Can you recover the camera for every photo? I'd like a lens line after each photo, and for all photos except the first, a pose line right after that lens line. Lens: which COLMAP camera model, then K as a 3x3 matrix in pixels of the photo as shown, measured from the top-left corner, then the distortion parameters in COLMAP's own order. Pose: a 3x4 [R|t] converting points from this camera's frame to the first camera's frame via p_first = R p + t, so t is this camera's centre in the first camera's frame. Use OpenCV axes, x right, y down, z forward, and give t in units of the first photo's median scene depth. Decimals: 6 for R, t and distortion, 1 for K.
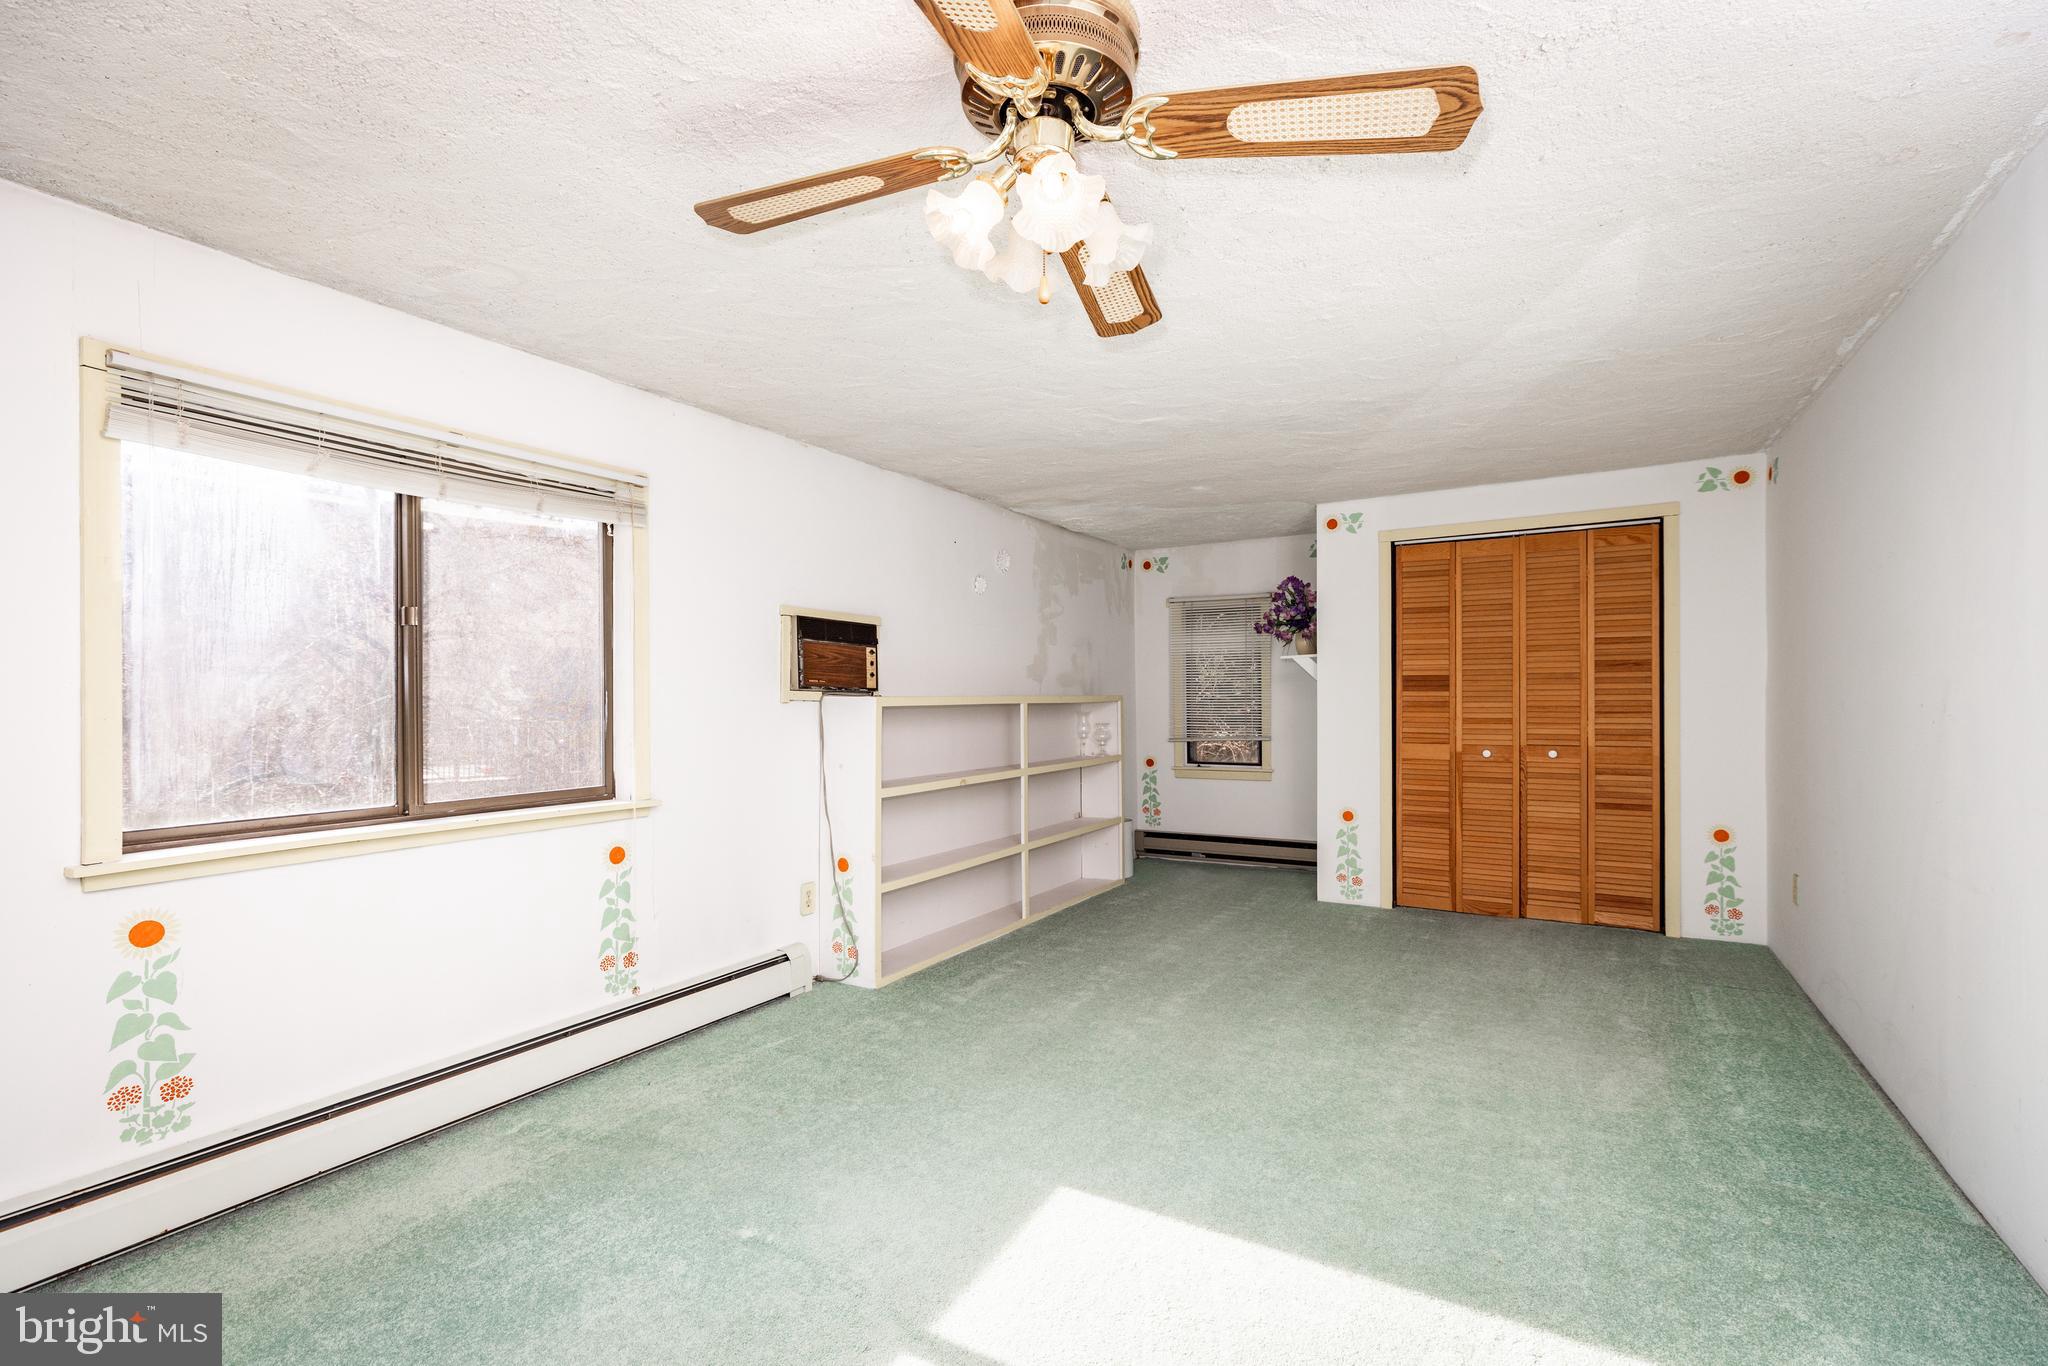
lens RADIAL K [[915.1, 0, 1037.7], [0, 915.1, 681.0], [0, 0, 1]] dist [0.001279, 0.000096]
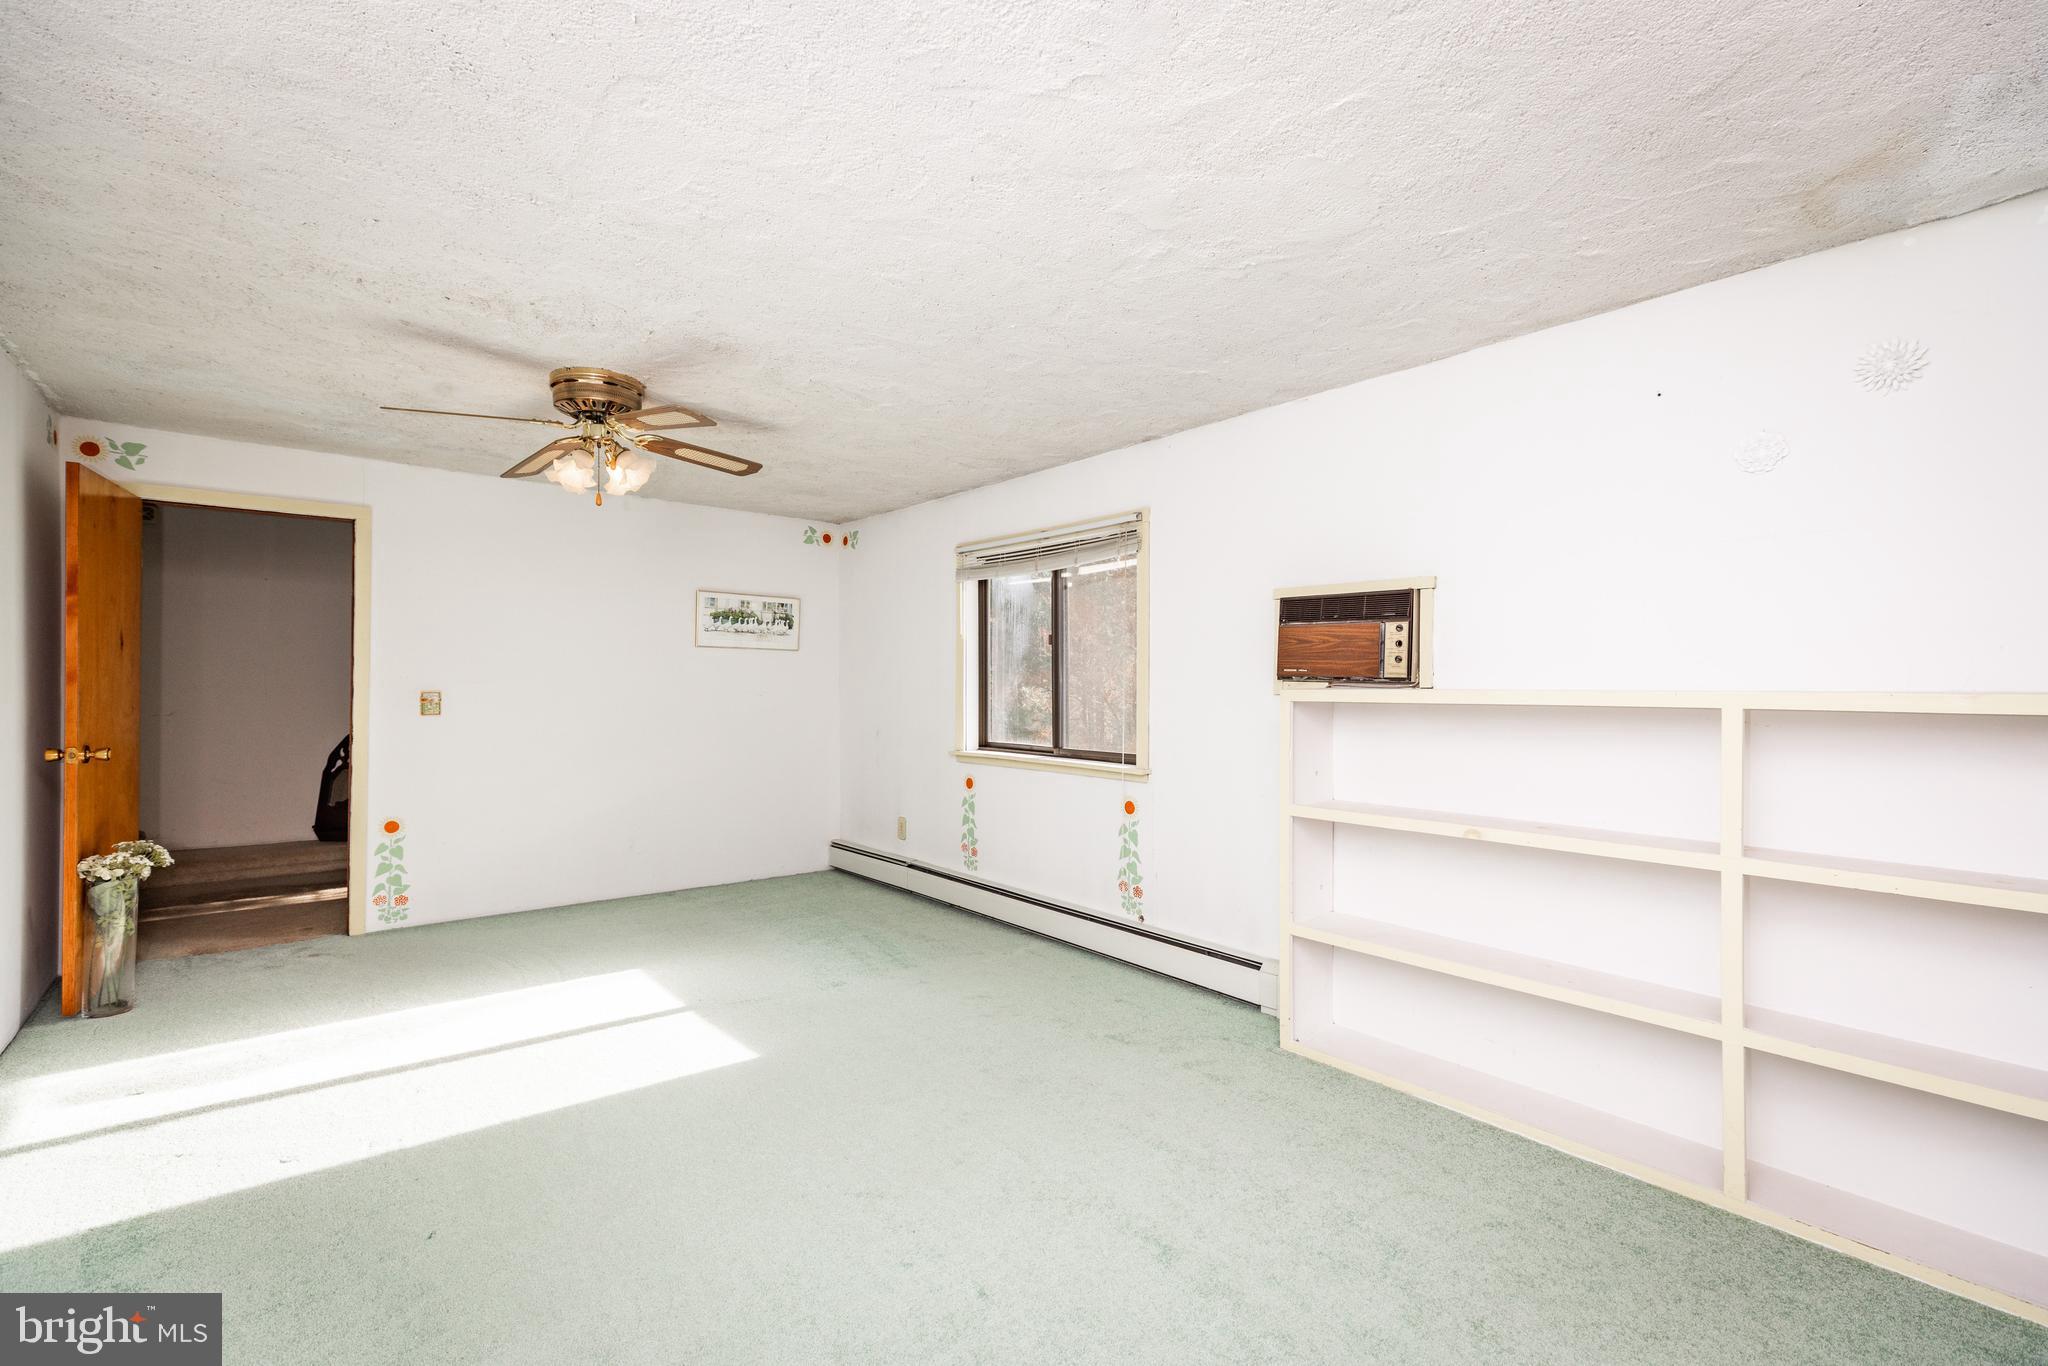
lens RADIAL K [[915.1, 0, 1037.7], [0, 915.1, 681.0], [0, 0, 1]] dist [0.001279, 0.000096]
pose [[-0.342160, 0.002896, -0.939637, 0.808831], [0.015159, 0.999882, -0.002438, 0.010536], [0.939519, -0.015079, -0.342164, 1.318914]]
